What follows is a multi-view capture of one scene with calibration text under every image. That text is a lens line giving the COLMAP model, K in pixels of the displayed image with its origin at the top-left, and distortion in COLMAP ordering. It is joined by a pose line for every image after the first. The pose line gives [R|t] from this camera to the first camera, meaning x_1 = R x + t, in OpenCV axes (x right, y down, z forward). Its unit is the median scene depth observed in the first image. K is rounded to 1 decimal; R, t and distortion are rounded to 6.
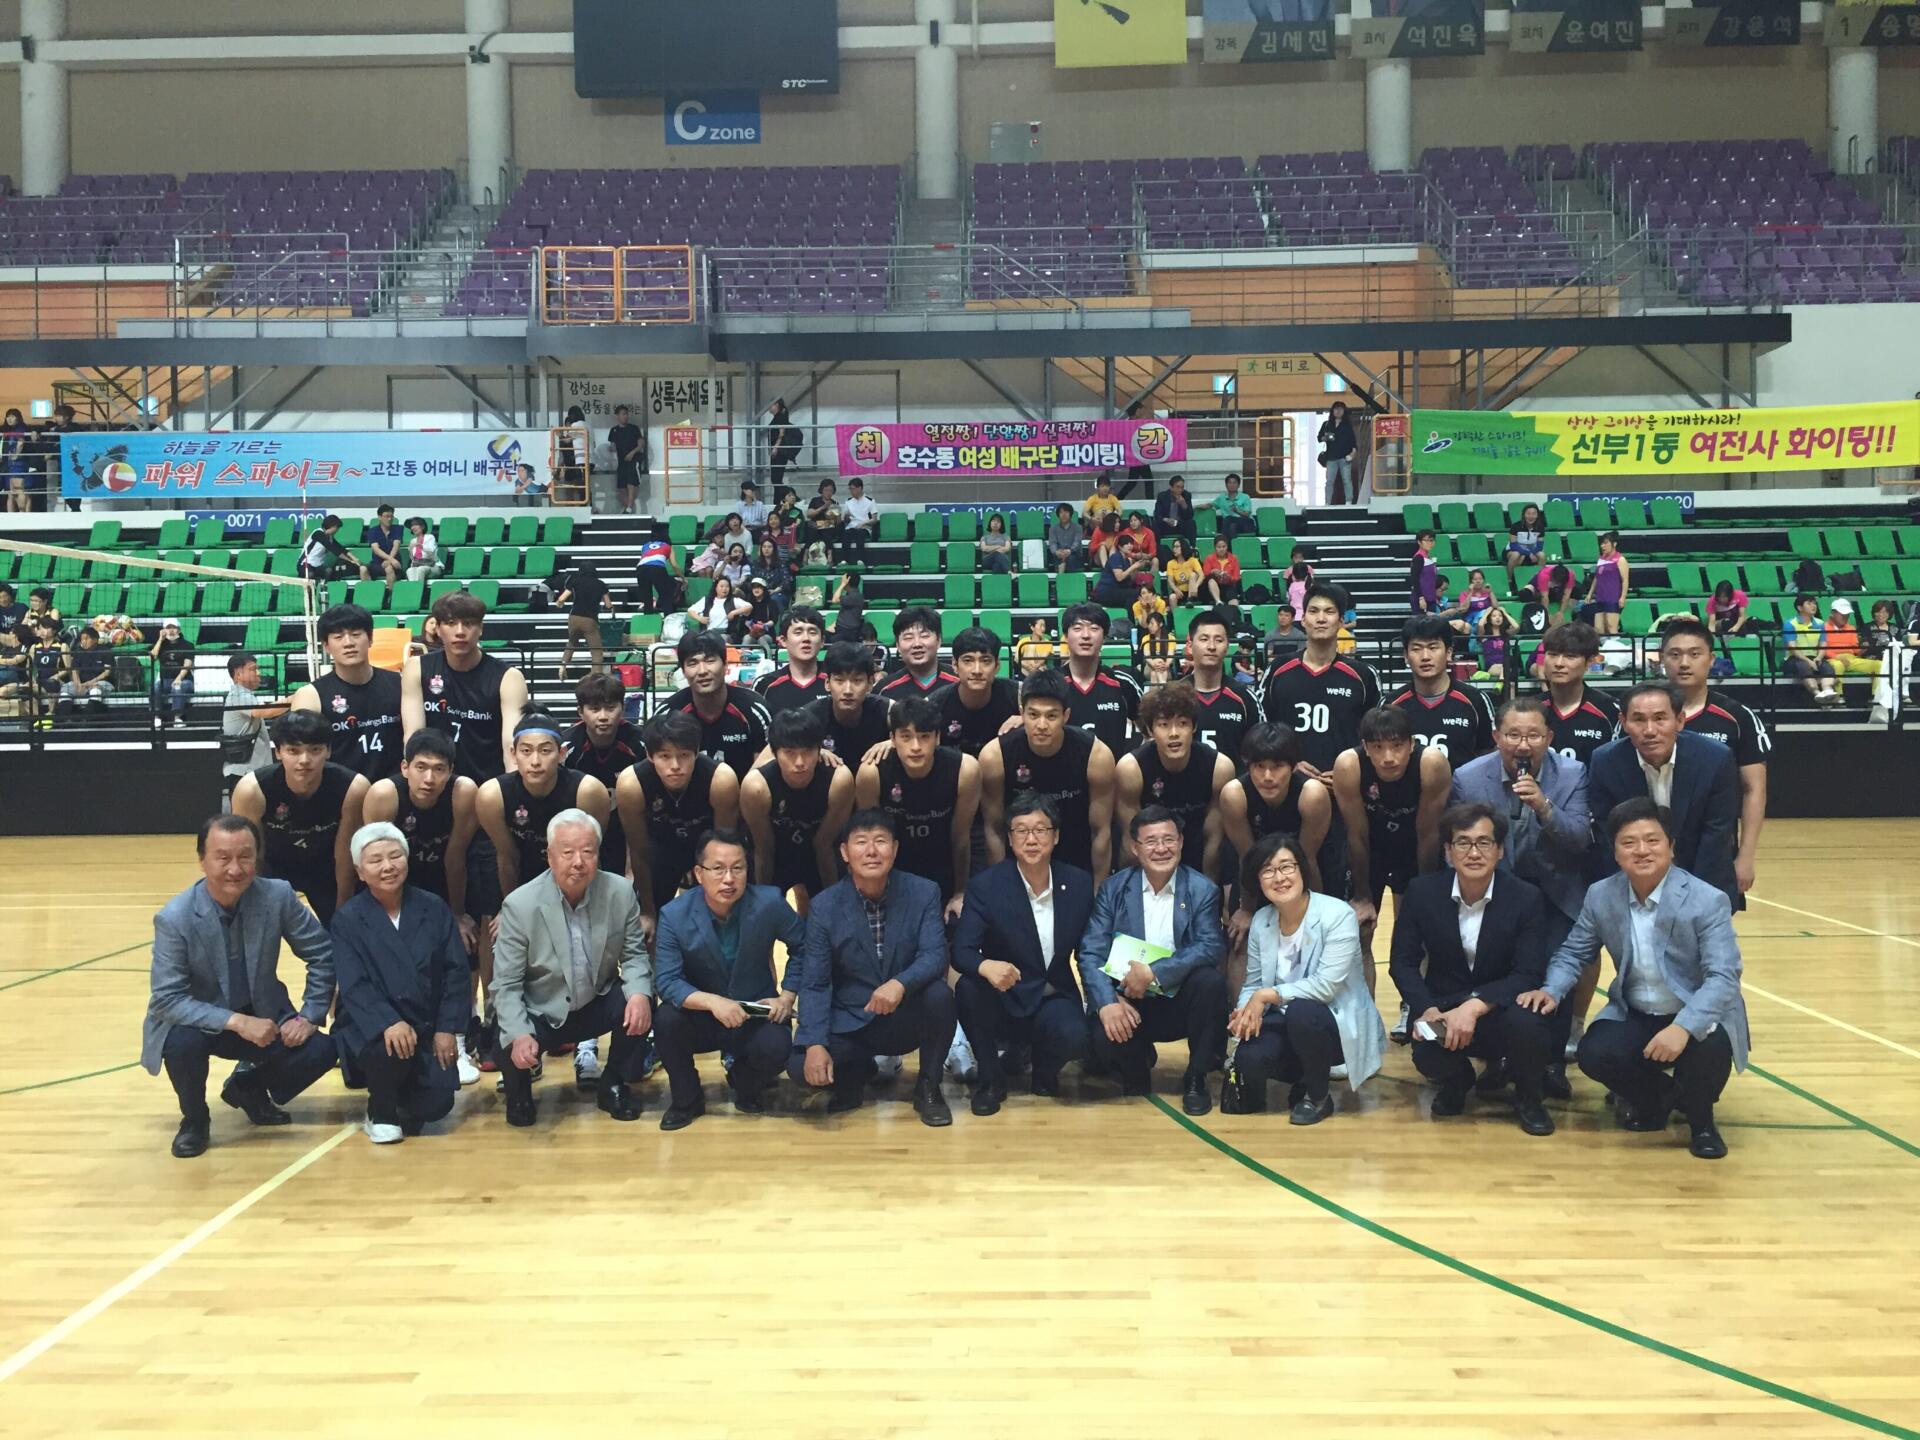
lens RADIAL K [[1637.5, 0, 968.8], [0, 1637.5, 713.8], [0, 0, 1]] dist [0.096714, -0.113514]
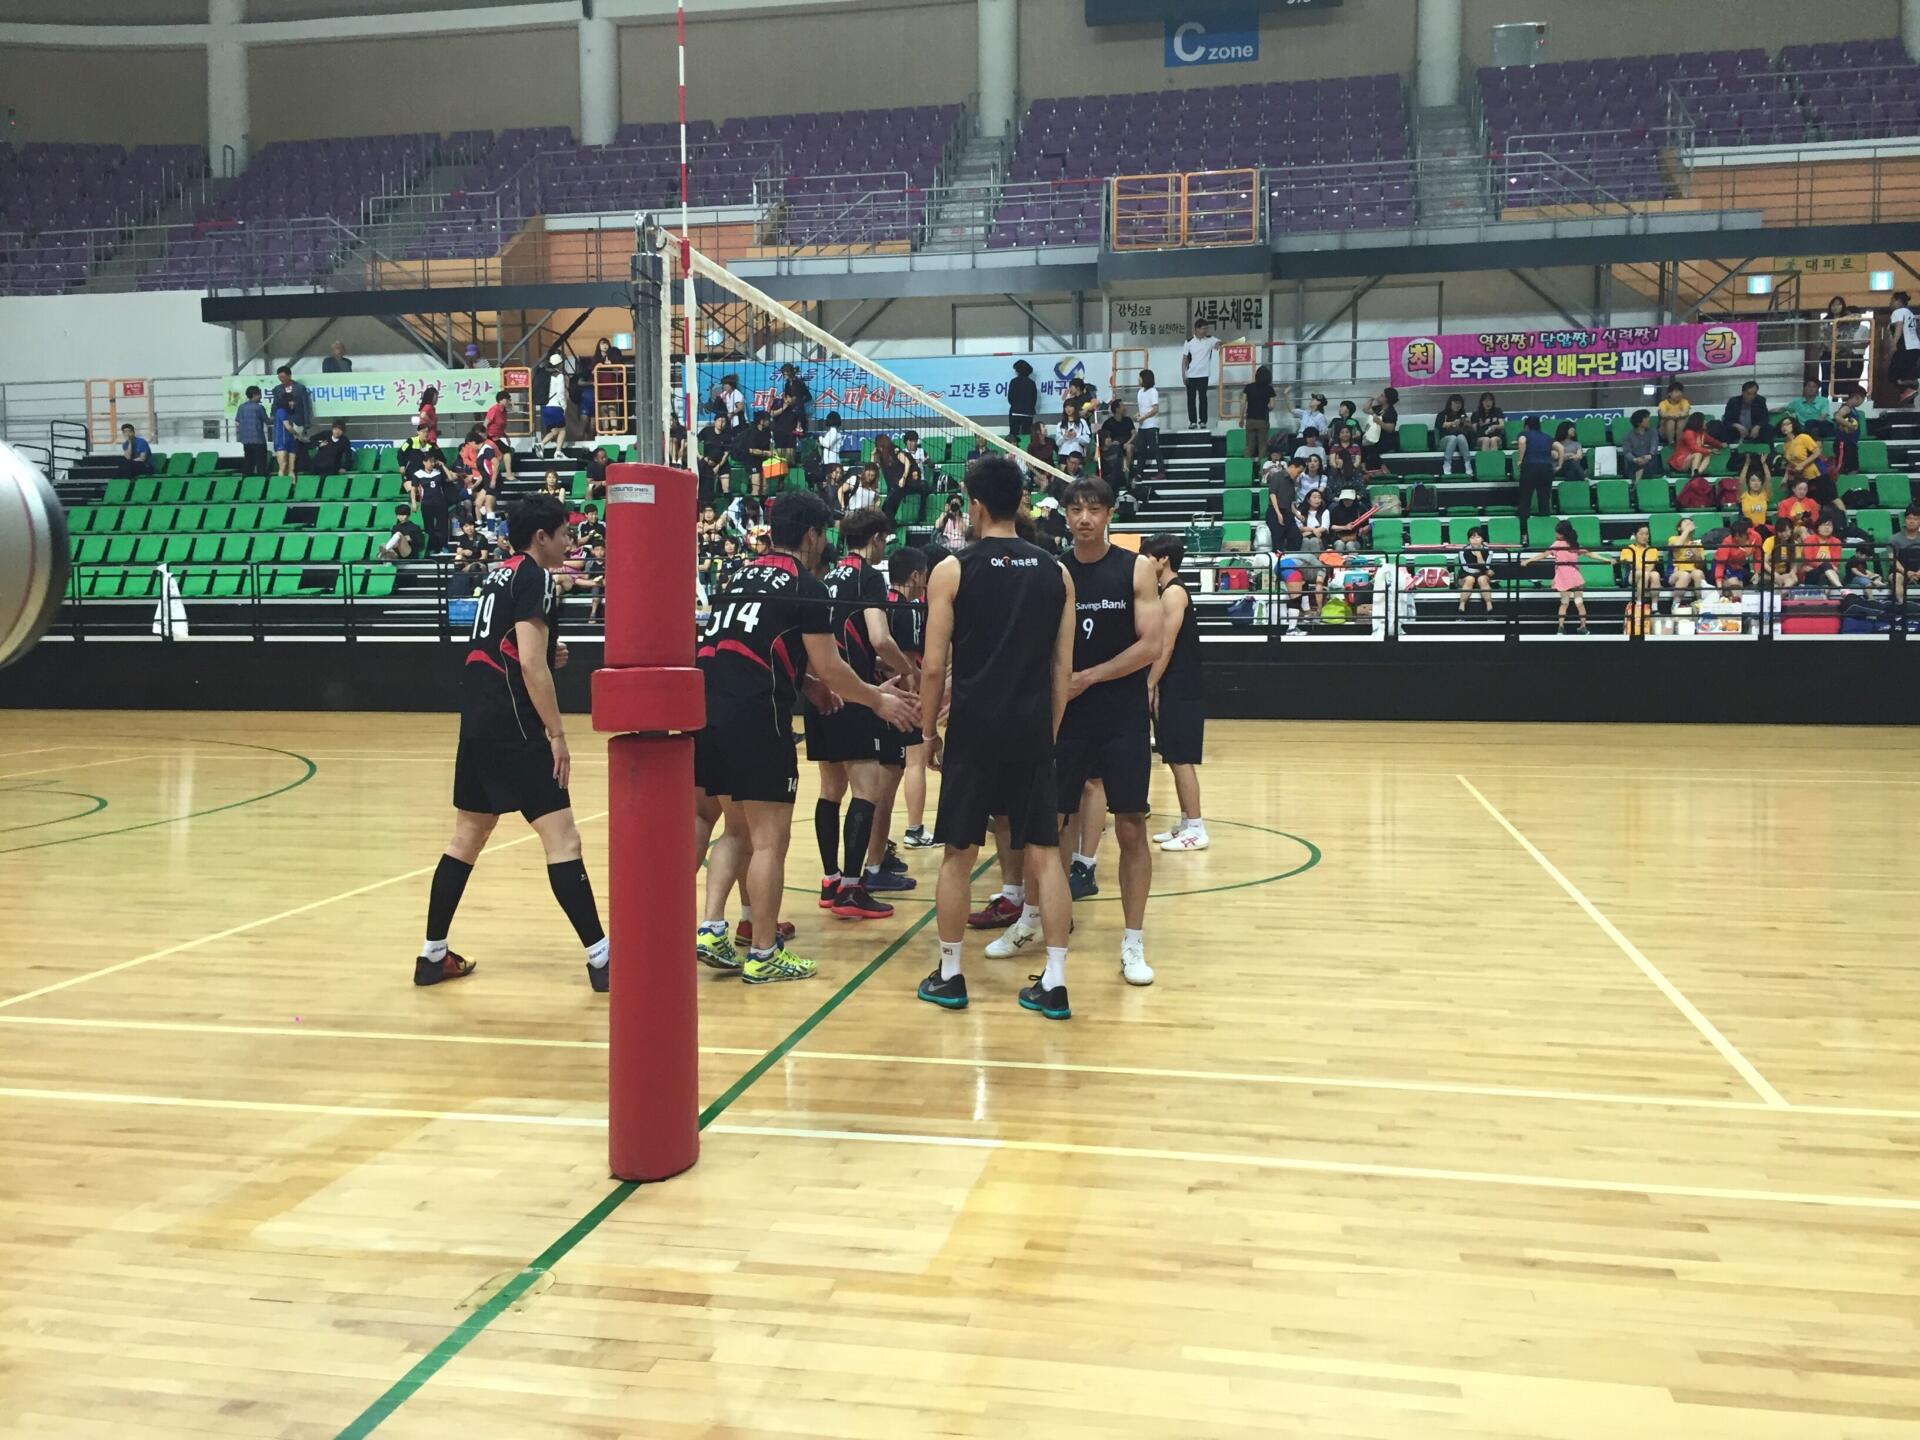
lens RADIAL K [[1637.5, 0, 965.3], [0, 1637.5, 713.3], [0, 0, 1]] dist [0.096714, -0.113514]
pose [[0.985578, 0.018521, -0.168208, -0.156700], [-0.009537, 0.998492, 0.054060, 0.006581], [0.168955, -0.051676, 0.984268, -0.080758]]
